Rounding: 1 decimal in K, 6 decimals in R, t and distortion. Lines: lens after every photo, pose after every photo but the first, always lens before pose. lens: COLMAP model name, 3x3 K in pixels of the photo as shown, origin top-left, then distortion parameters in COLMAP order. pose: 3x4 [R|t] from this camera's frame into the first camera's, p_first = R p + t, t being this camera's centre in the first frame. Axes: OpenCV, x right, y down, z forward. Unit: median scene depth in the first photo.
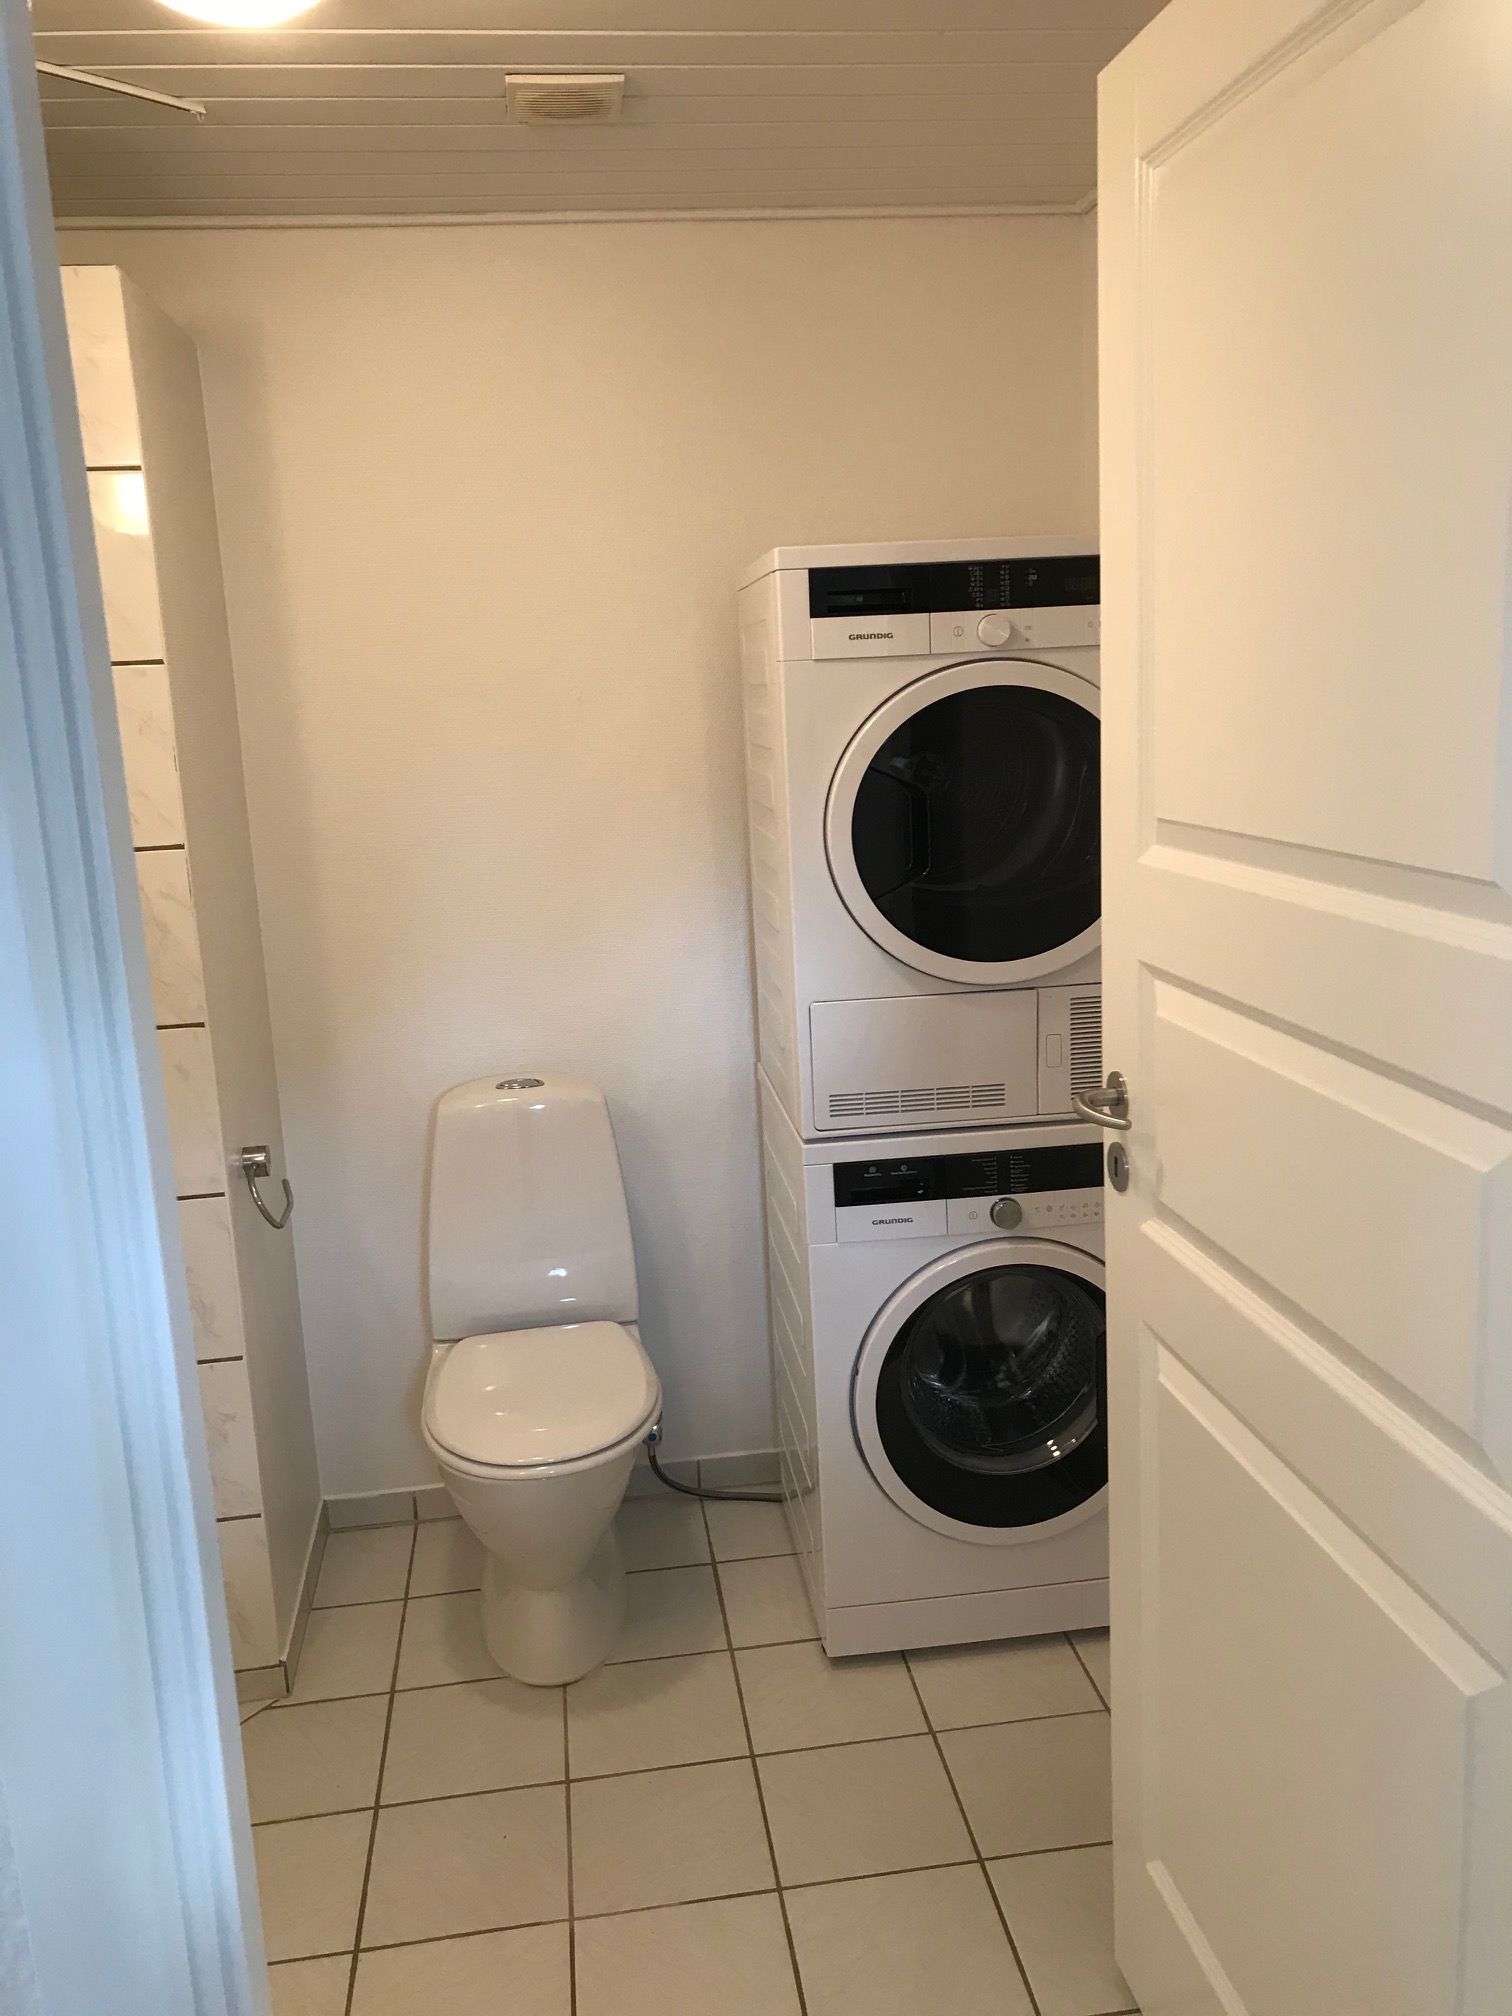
lens RADIAL K [[1636.1, 0, 756.0], [0, 1636.1, 1008.0], [0, 0, 1]] dist [0.008622, 0.007523]
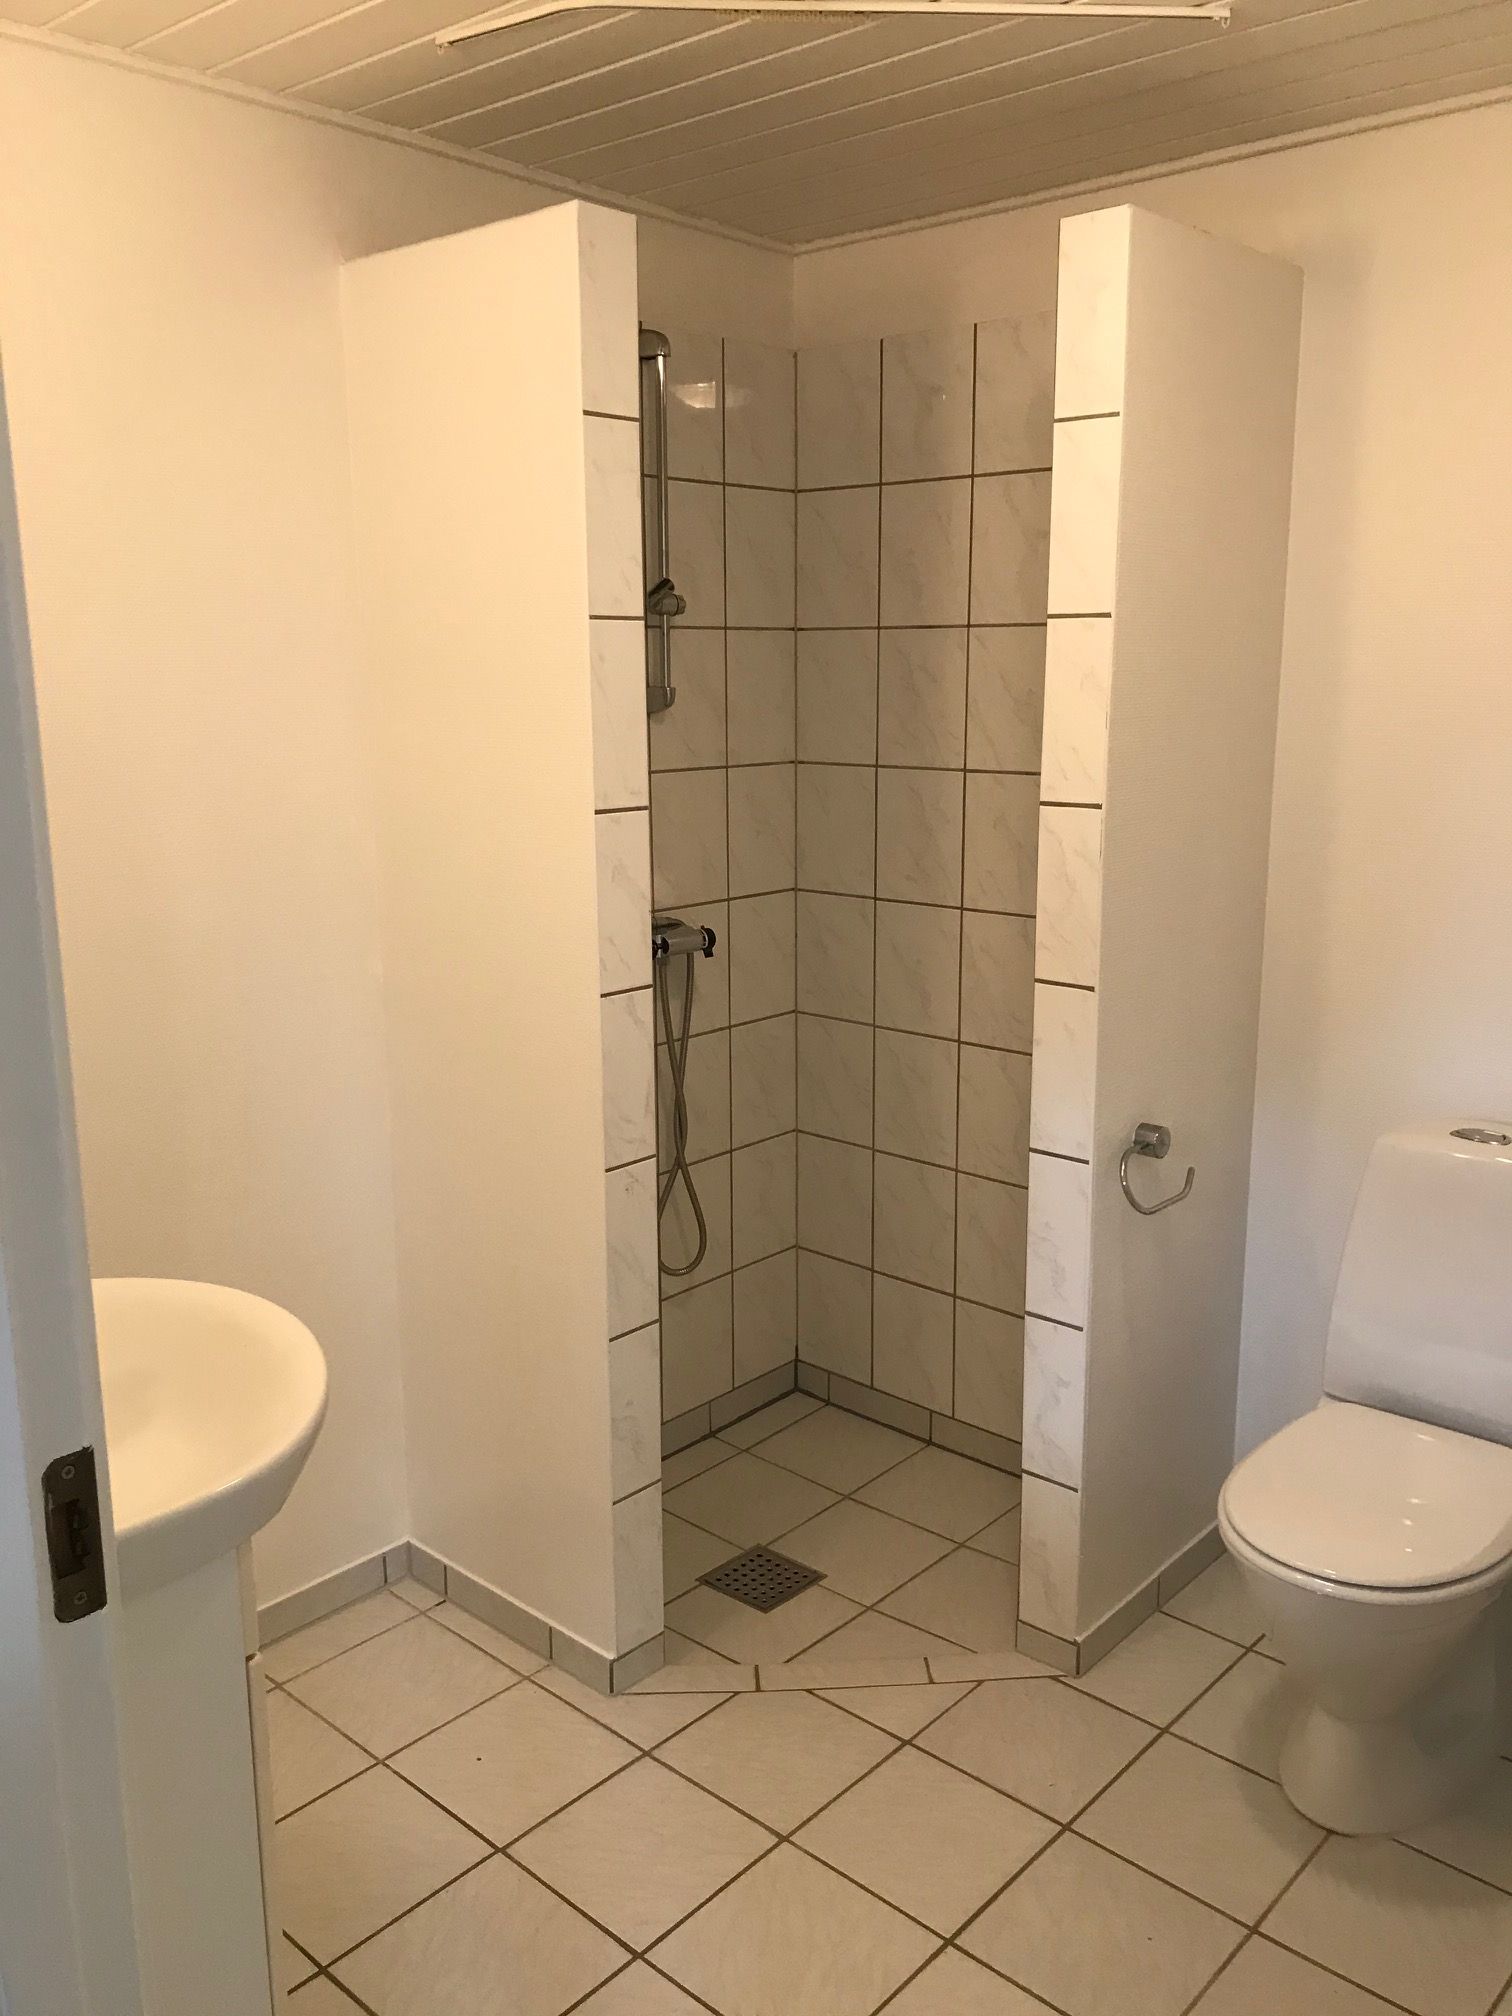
lens RADIAL K [[1636.1, 0, 756.0], [0, 1636.1, 1008.0], [0, 0, 1]] dist [0.008622, 0.007523]
pose [[0.643597, 0.205720, -0.737199, 0.245416], [-0.178643, 0.976972, 0.116669, -0.054886], [0.744225, 0.056607, 0.665526, 0.193630]]
